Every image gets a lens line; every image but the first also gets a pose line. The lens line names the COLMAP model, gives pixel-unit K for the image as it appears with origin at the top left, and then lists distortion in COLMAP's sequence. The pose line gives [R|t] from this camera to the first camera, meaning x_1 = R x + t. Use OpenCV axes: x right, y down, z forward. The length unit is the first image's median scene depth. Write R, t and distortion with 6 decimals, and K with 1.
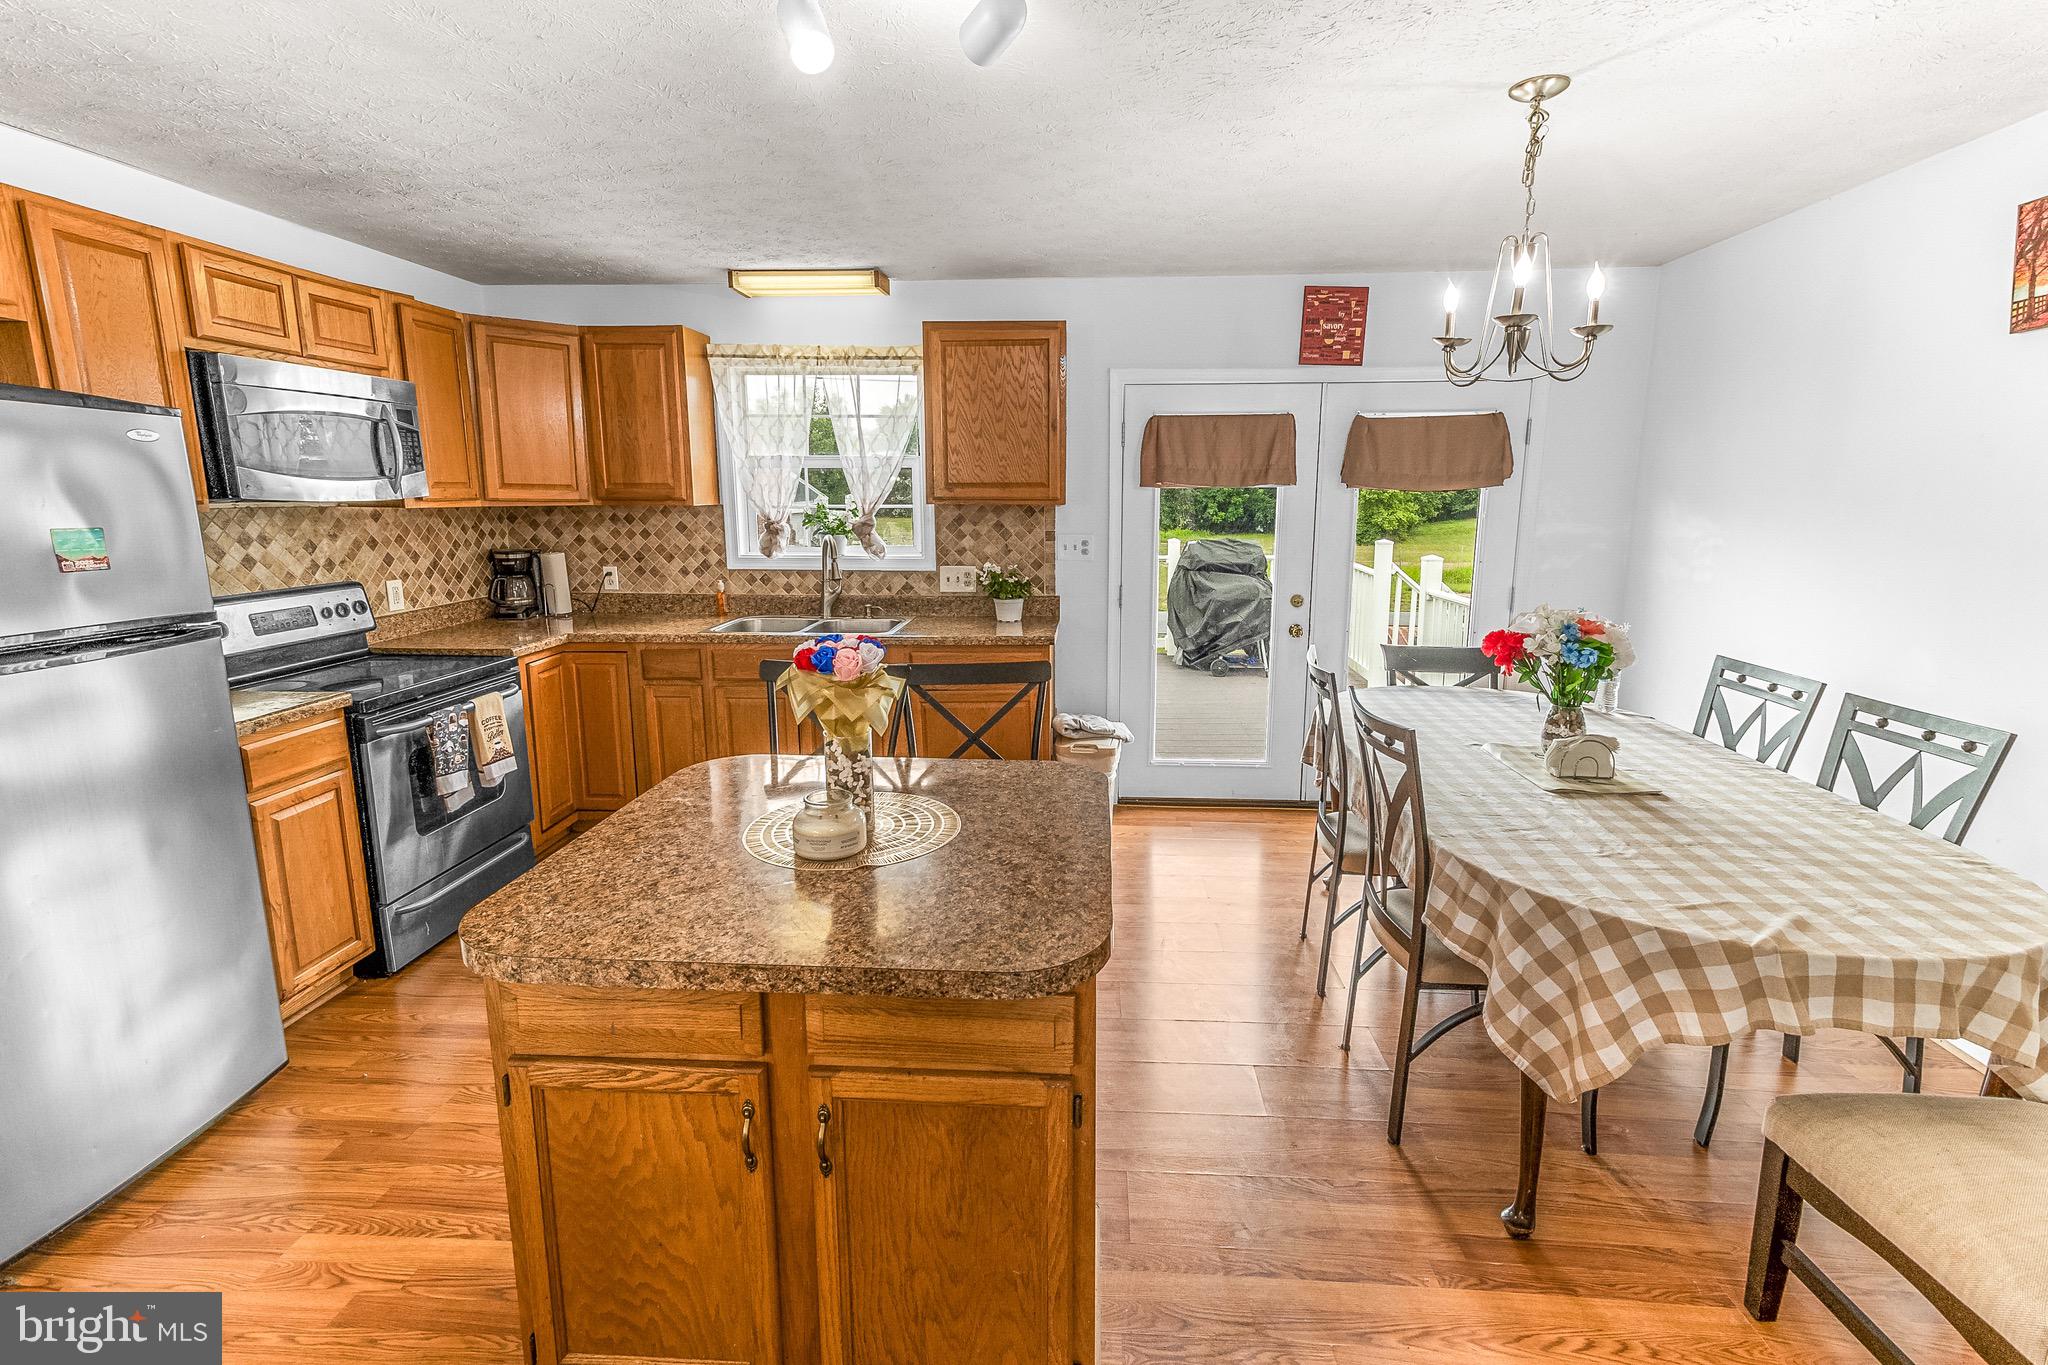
lens RADIAL K [[928.3, 0, 1034.5], [0, 928.3, 653.4], [0, 0, 1]] dist [0.020521, 0.000668]
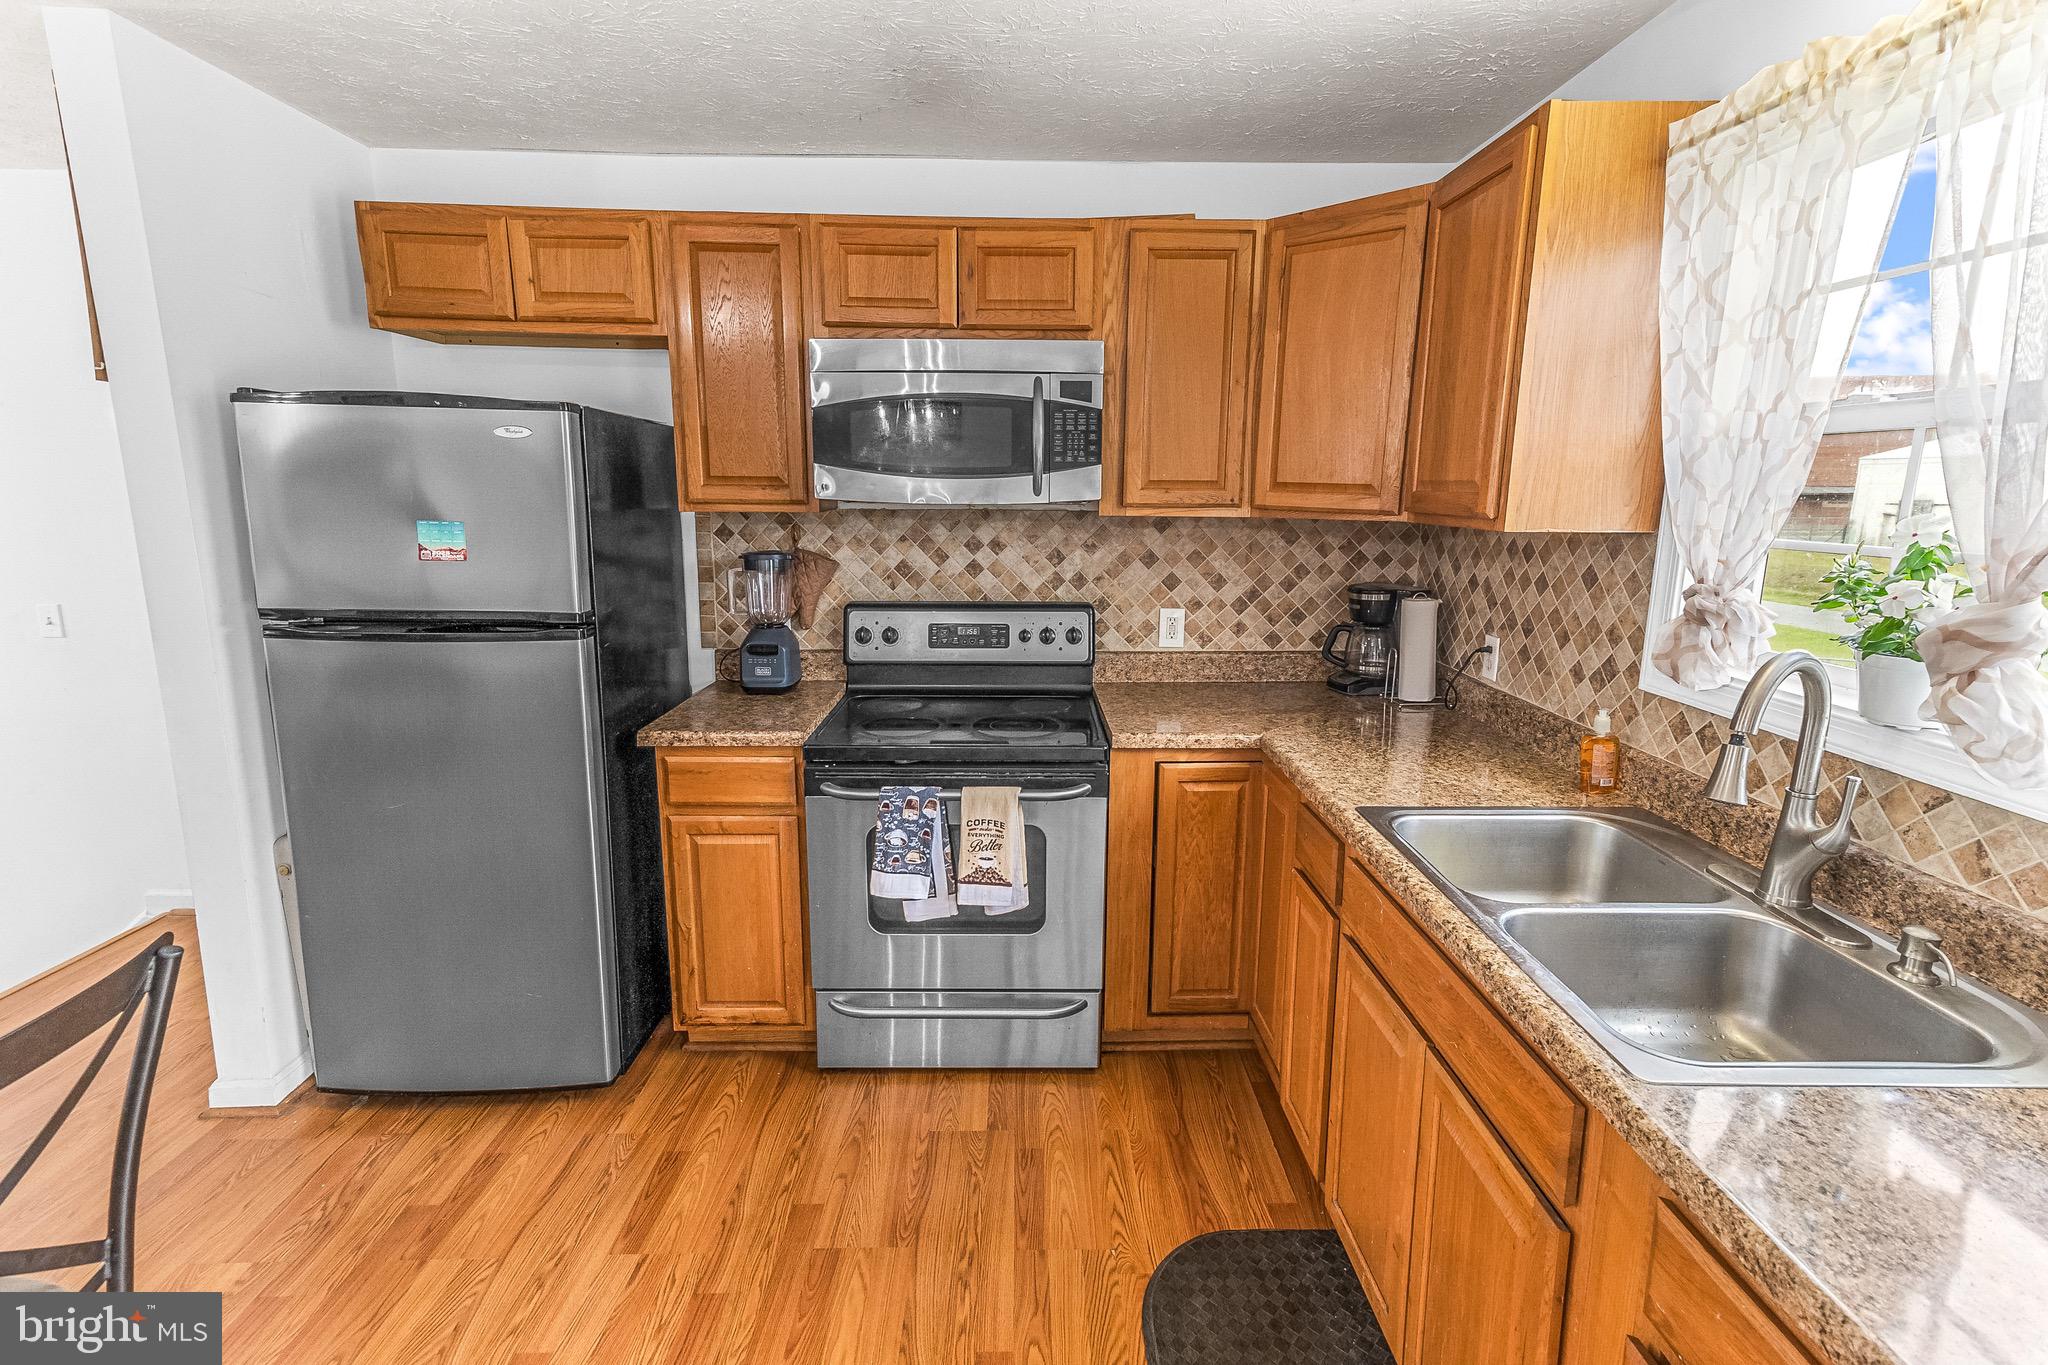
lens RADIAL K [[928.3, 0, 1034.5], [0, 928.3, 653.4], [0, 0, 1]] dist [0.020521, 0.000668]
pose [[0.080885, 0.181850, -0.979994, 0.060008], [-0.182275, 0.969334, 0.164828, -0.142753], [0.979915, 0.165297, 0.111552, 0.783828]]
